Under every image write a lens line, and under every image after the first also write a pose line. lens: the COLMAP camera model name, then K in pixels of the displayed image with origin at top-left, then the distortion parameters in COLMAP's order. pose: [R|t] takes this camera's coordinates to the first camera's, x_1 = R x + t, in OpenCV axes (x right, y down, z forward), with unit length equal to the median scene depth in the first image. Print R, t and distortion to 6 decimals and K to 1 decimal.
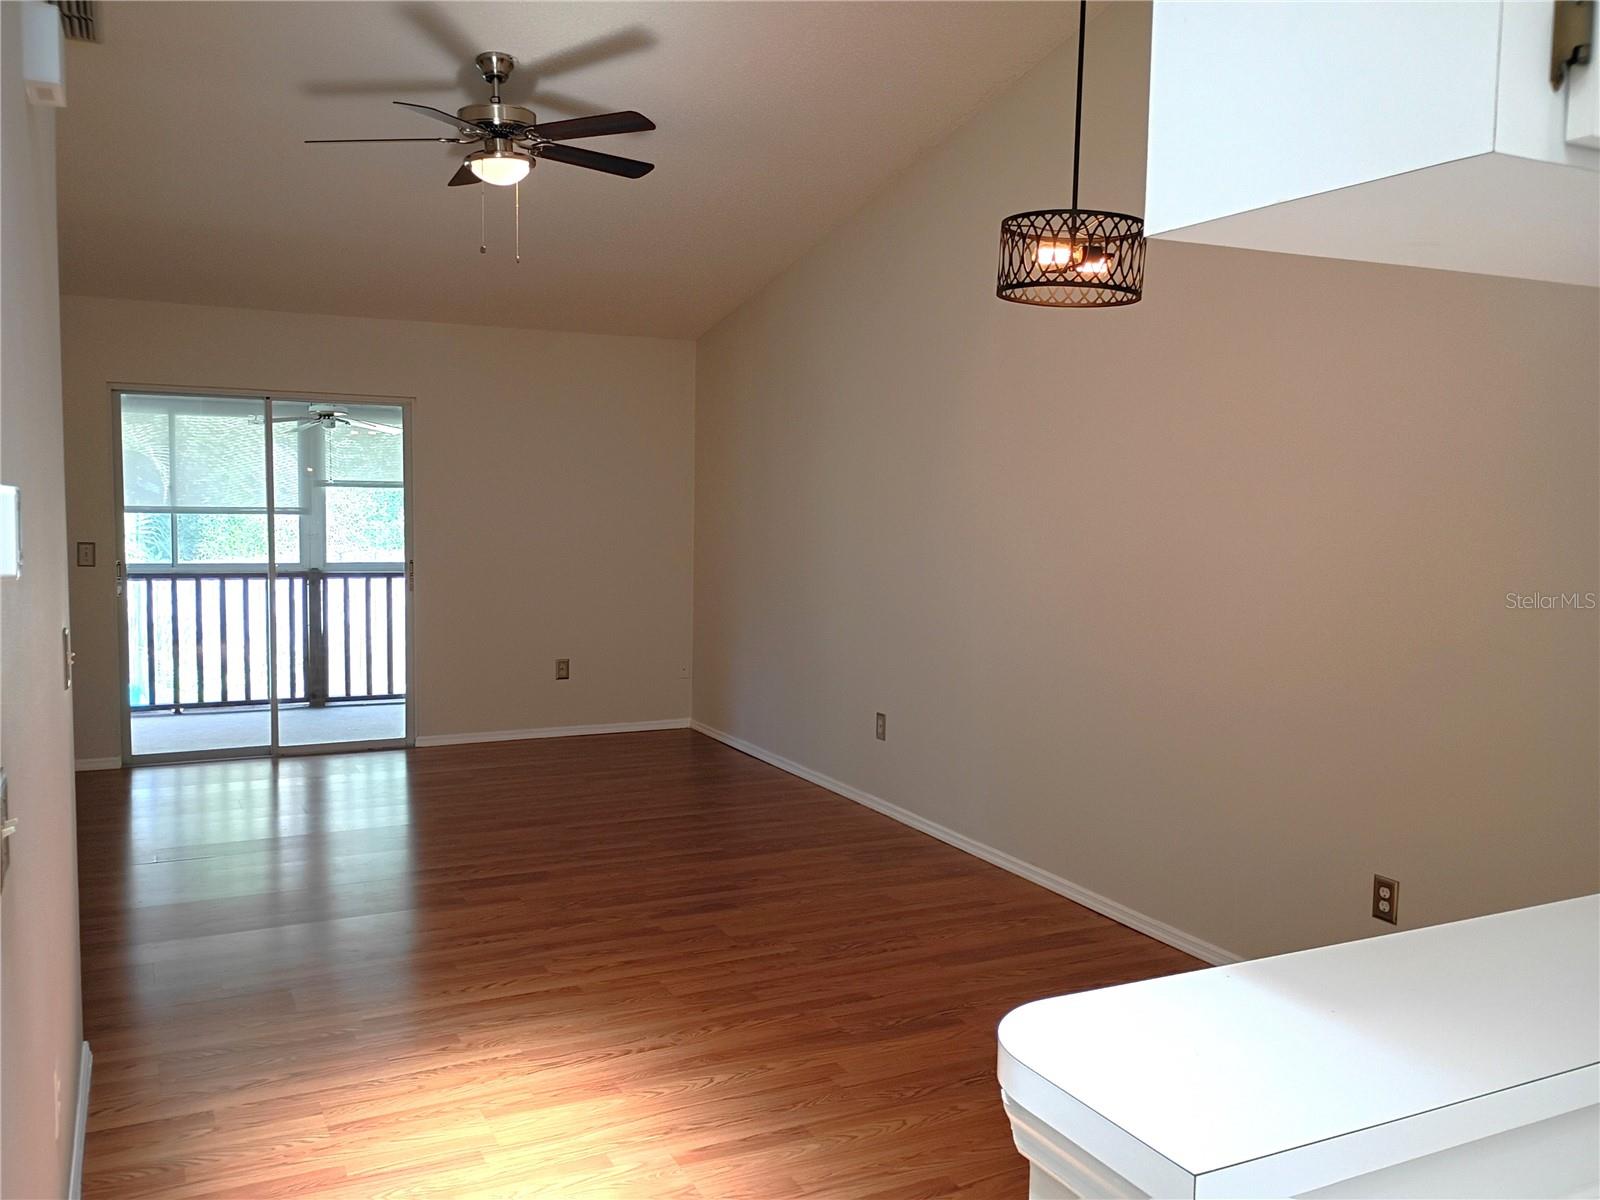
lens RADIAL K [[1330.0, 0, 779.9], [0, 1330.0, 607.8], [0, 0, 1]] dist [0.063694, -0.046635]
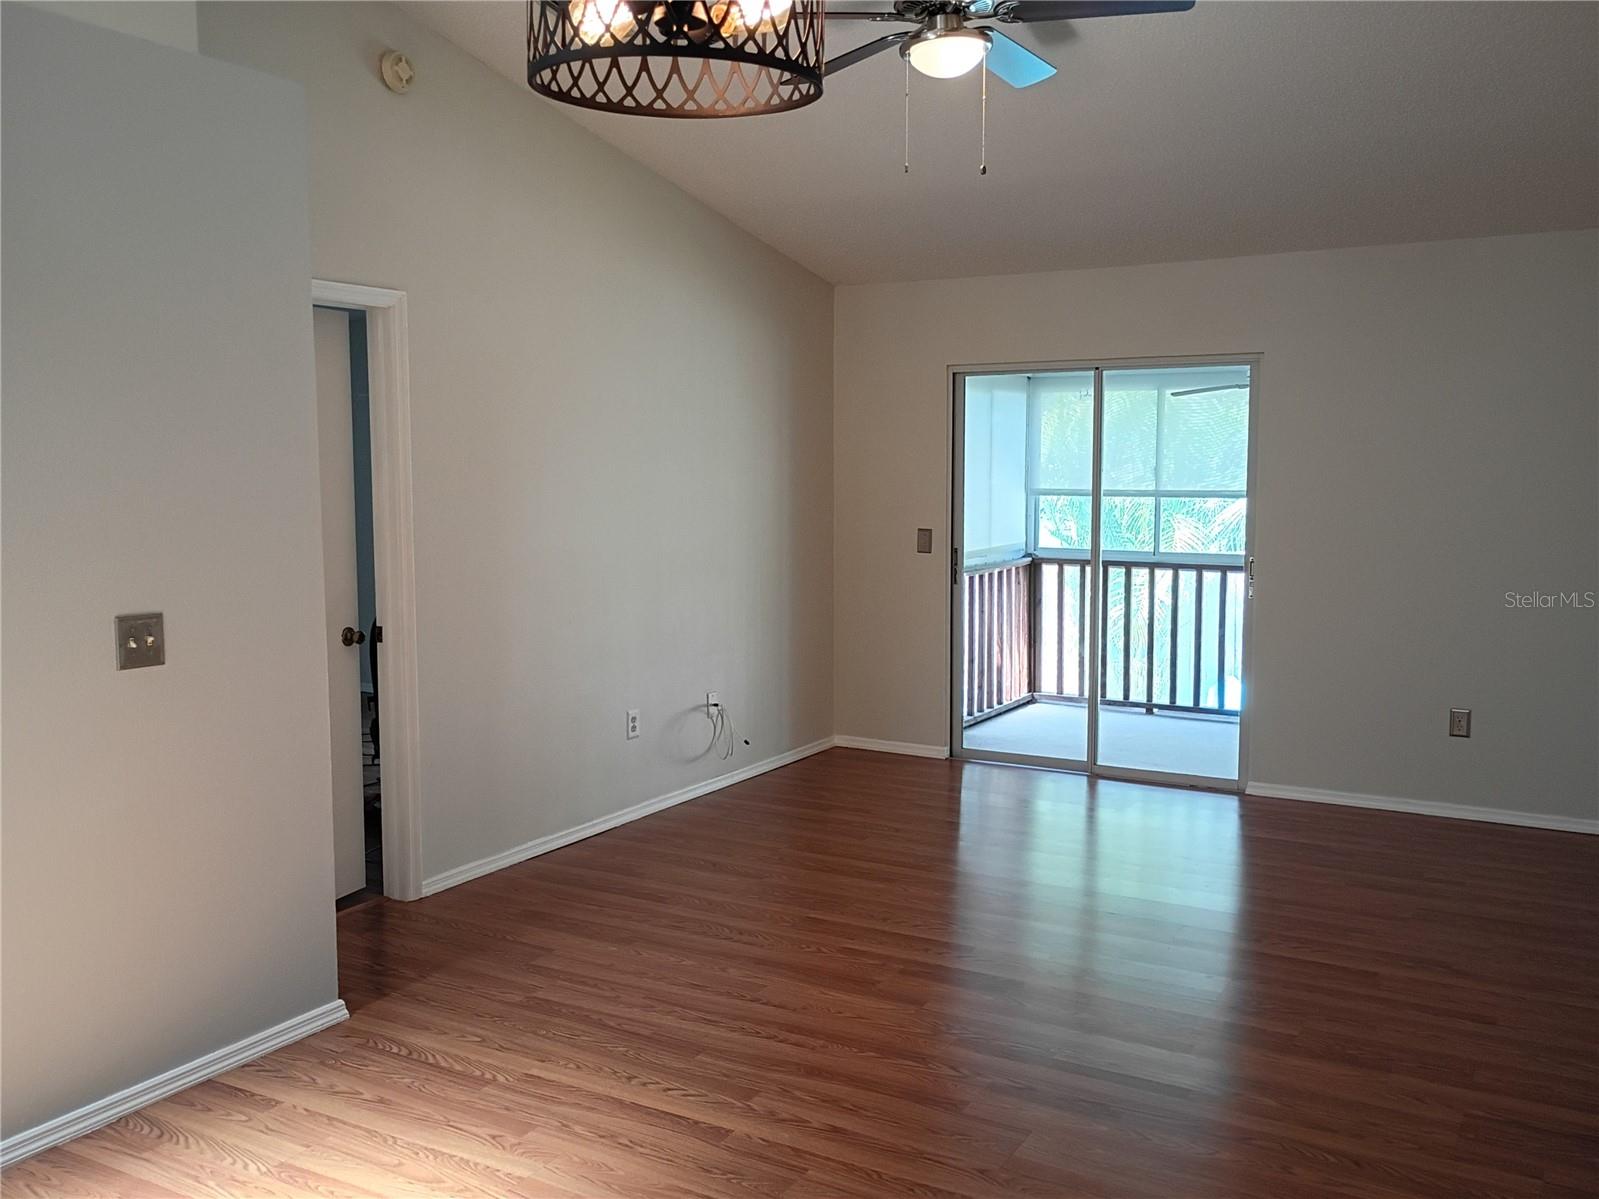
lens RADIAL K [[1427.9, 0, 798.2], [0, 1427.9, 552.7], [0, 0, 1]] dist [0.037957, -0.008506]
pose [[0.554933, 0.039978, -0.830934, 0.518712], [-0.061449, 0.998086, 0.006982, -0.053021], [0.829622, 0.047186, 0.556328, 0.540945]]
